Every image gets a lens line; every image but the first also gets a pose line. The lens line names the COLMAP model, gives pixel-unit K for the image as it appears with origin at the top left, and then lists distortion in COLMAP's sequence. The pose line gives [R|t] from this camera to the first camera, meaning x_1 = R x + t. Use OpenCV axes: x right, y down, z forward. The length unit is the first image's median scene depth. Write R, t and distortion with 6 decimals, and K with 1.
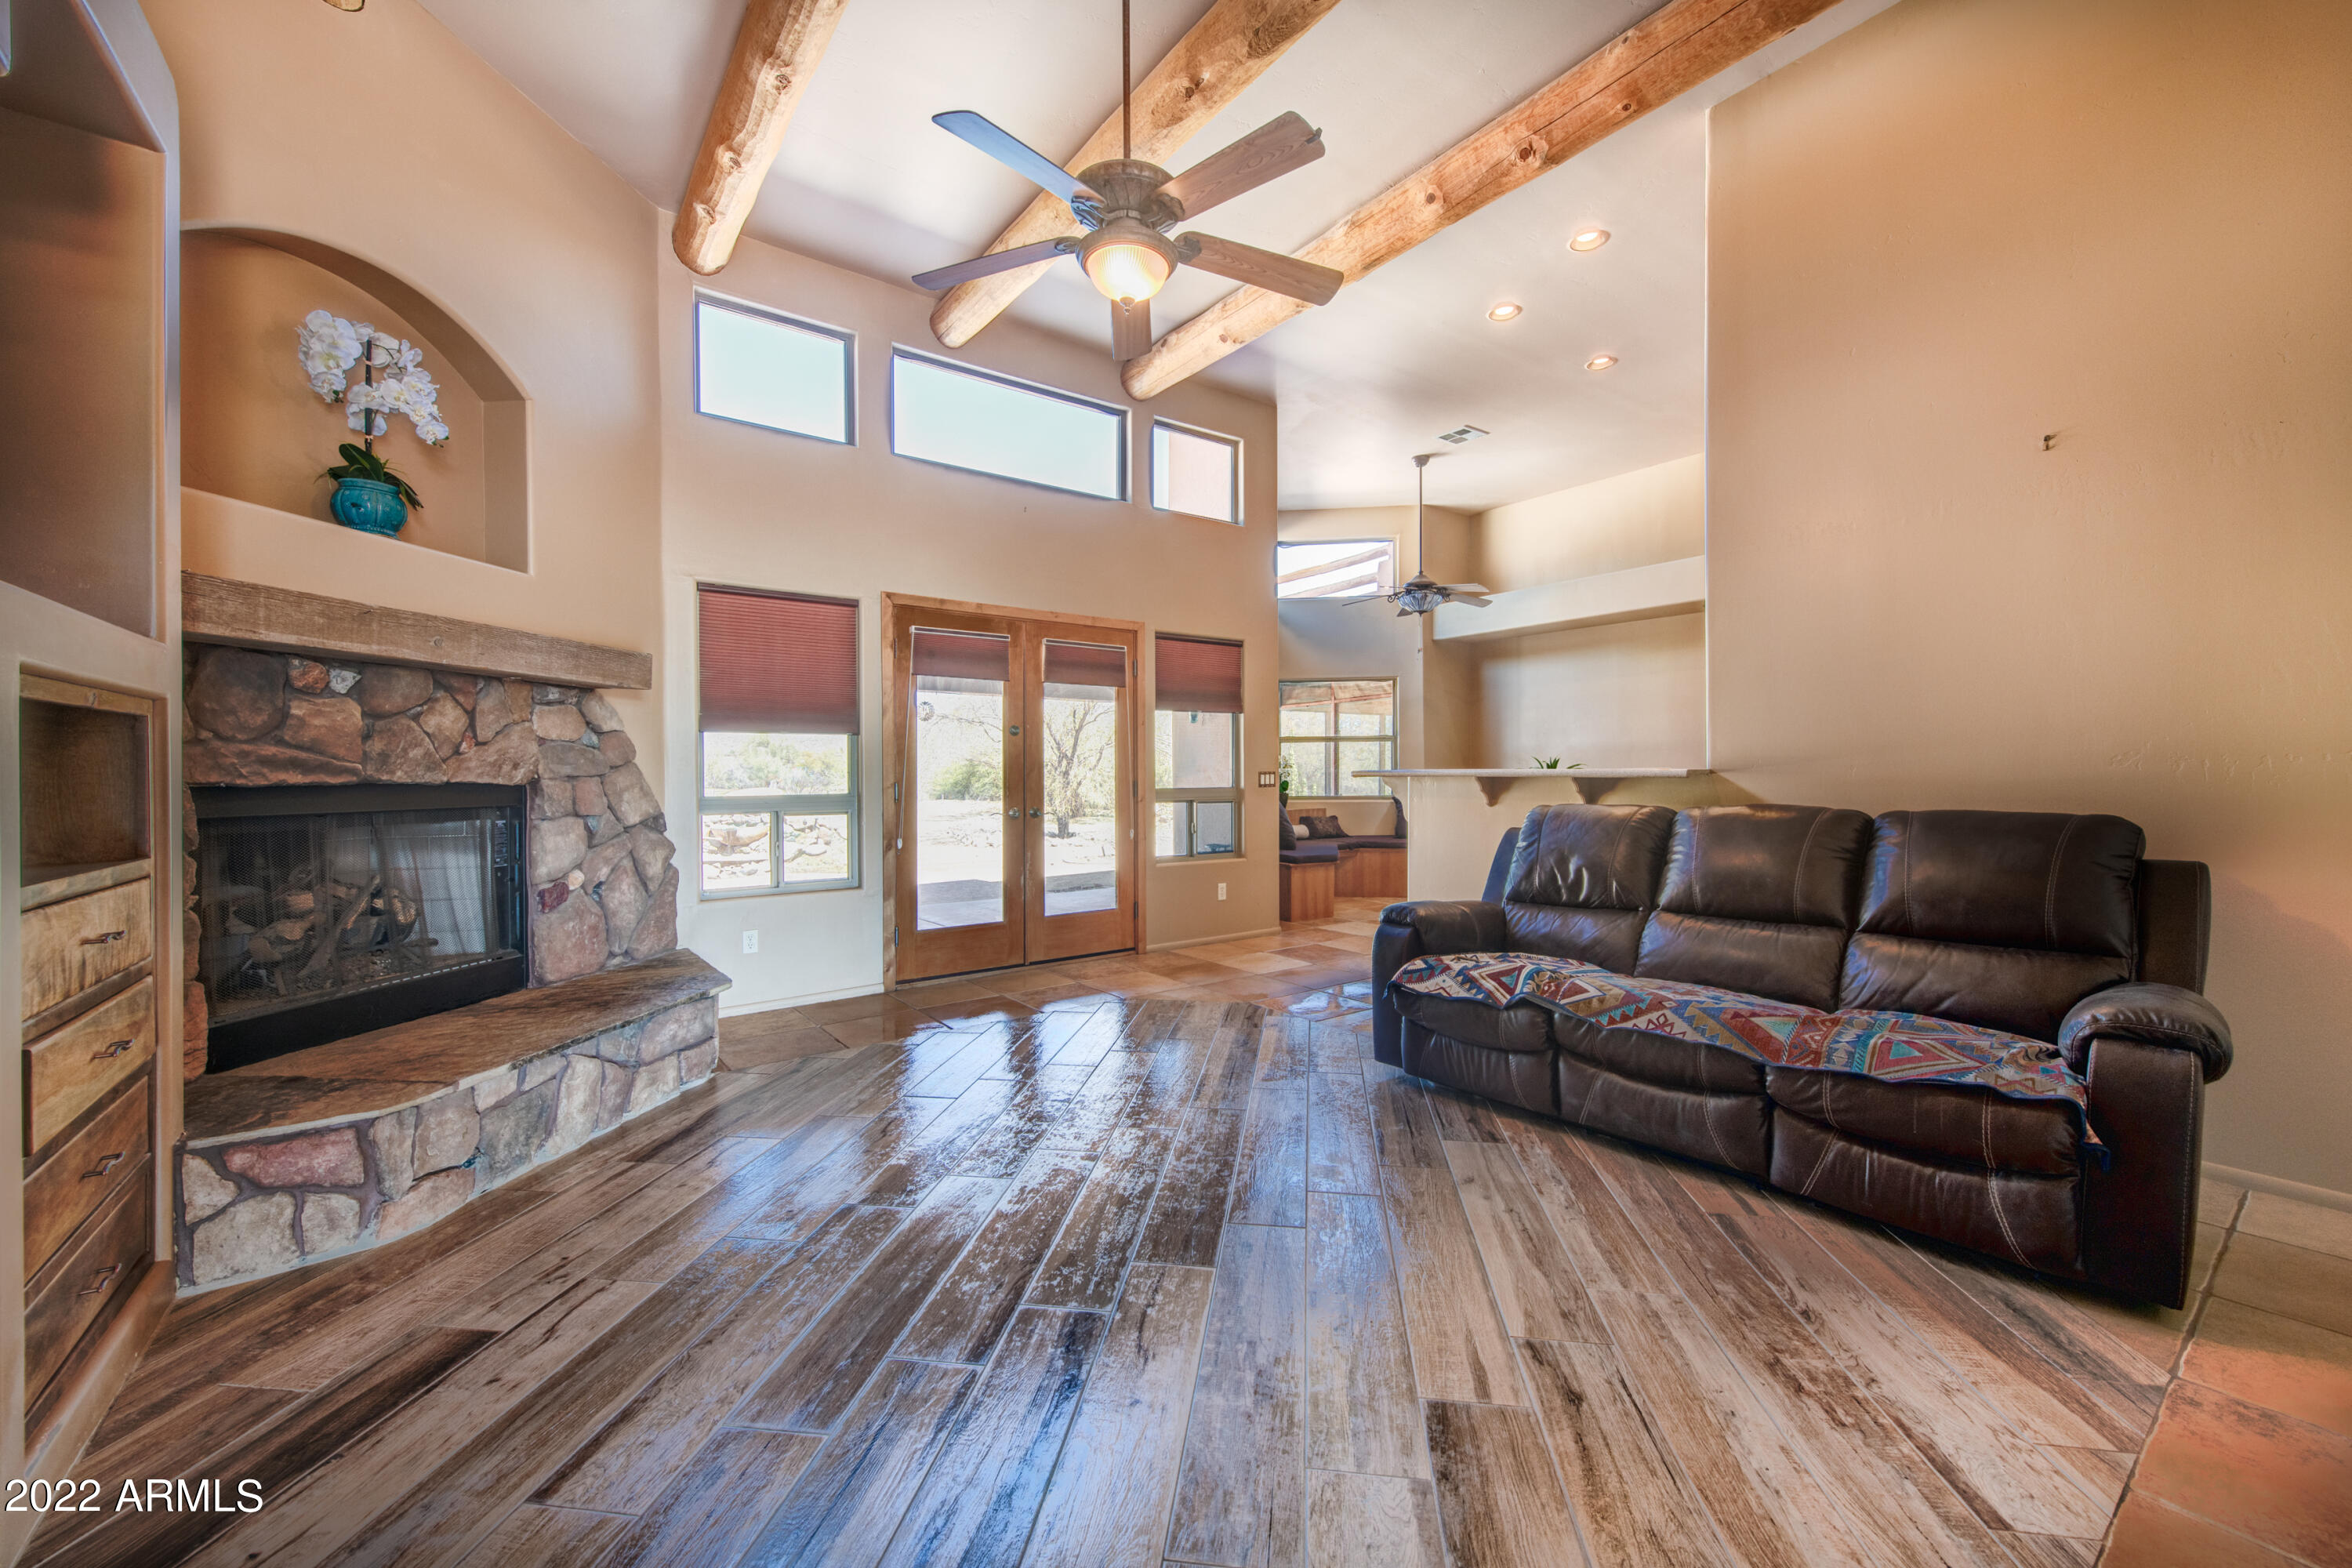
lens RADIAL K [[917.0, 0, 1172.3], [0, 917.0, 777.6], [0, 0, 1]] dist [0.006156, -0.001270]
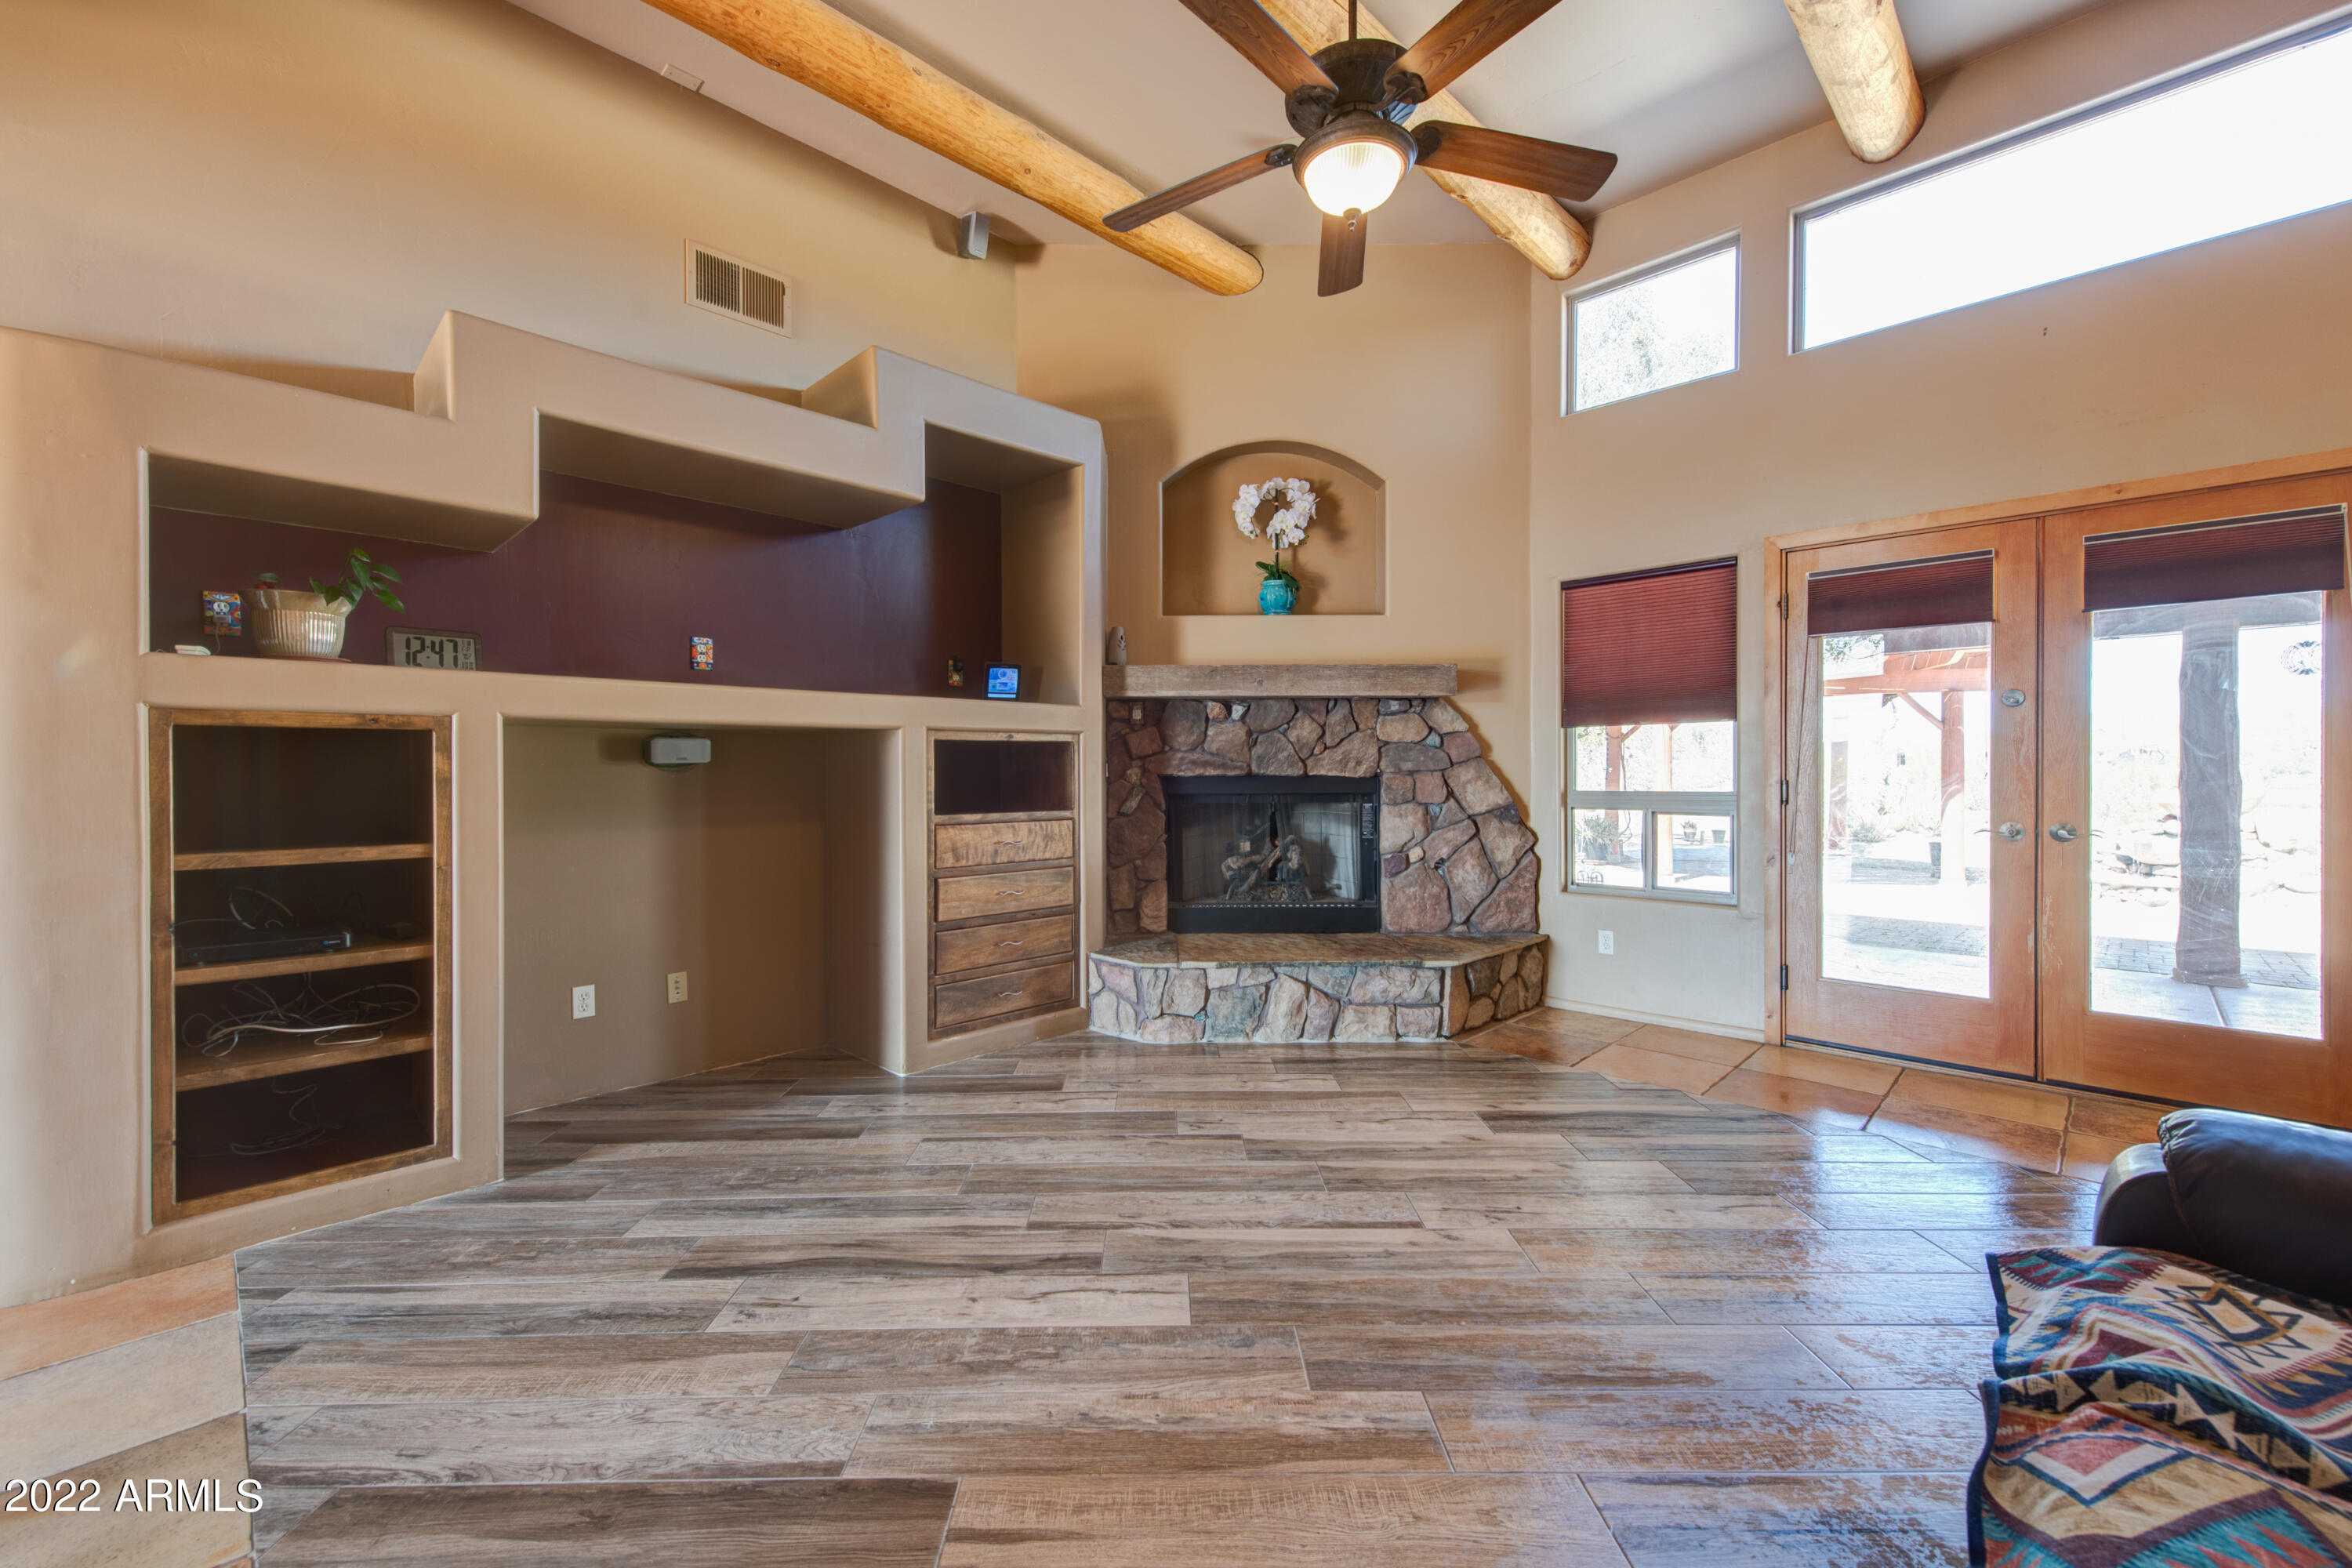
lens RADIAL K [[917.0, 0, 1149.8], [0, 917.0, 781.5], [0, 0, 1]] dist [0.006156, -0.001270]
pose [[0.148356, 0.018470, -0.988762, 0.544677], [0.000518, 0.999824, 0.018754, -0.010604], [0.988934, -0.003294, 0.148320, 0.488854]]
